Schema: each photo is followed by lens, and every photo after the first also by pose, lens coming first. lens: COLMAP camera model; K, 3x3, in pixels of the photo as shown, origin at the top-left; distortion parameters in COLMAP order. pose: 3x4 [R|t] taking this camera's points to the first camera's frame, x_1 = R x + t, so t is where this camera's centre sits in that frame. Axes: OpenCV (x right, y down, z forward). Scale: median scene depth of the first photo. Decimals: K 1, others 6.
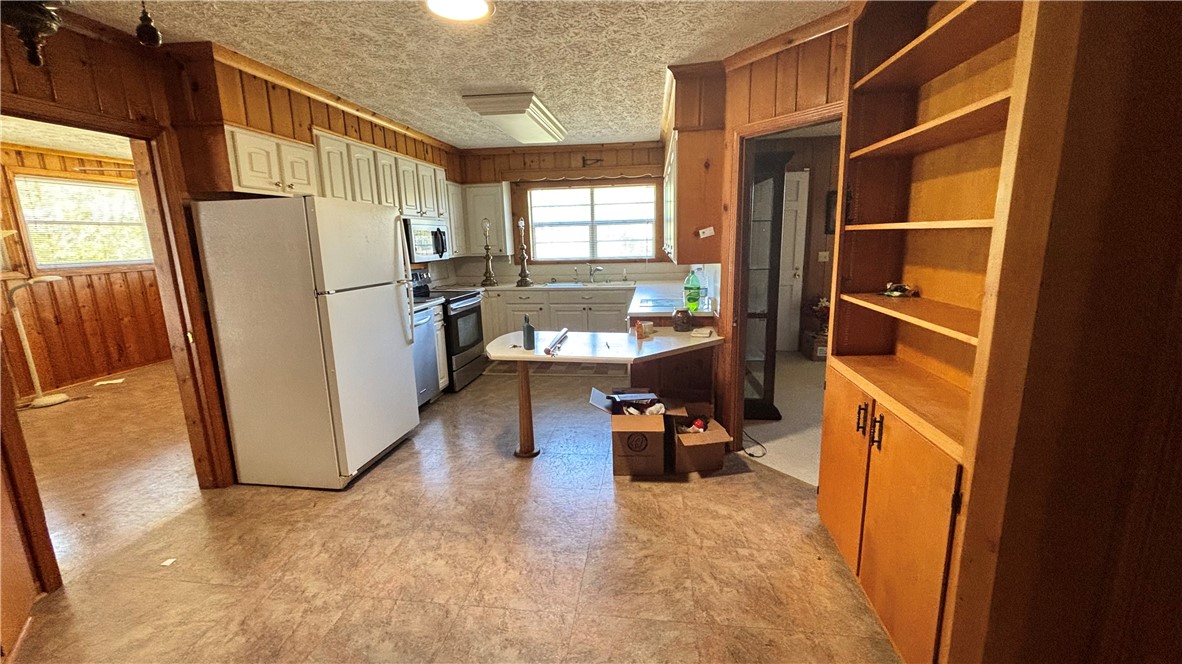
lens RADIAL K [[480.0, 0, 594.4], [0, 480.0, 331.8], [0, 0, 1]] dist [0.002944, -0.000163]
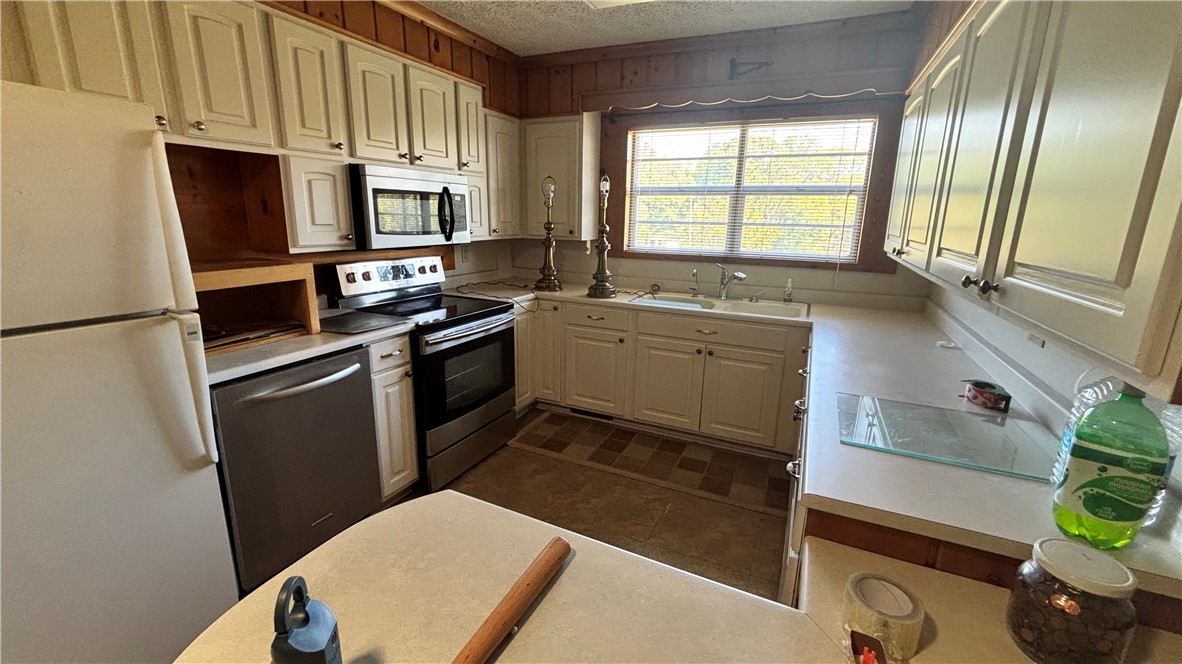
lens RADIAL K [[480.0, 0, 588.4], [0, 480.0, 331.2], [0, 0, 1]] dist [0.002944, -0.000163]
pose [[0.950958, 0.113656, -0.287682, 0.011241], [-0.100393, 0.993107, 0.060495, -0.086062], [0.292574, -0.028647, 0.955814, 0.437610]]
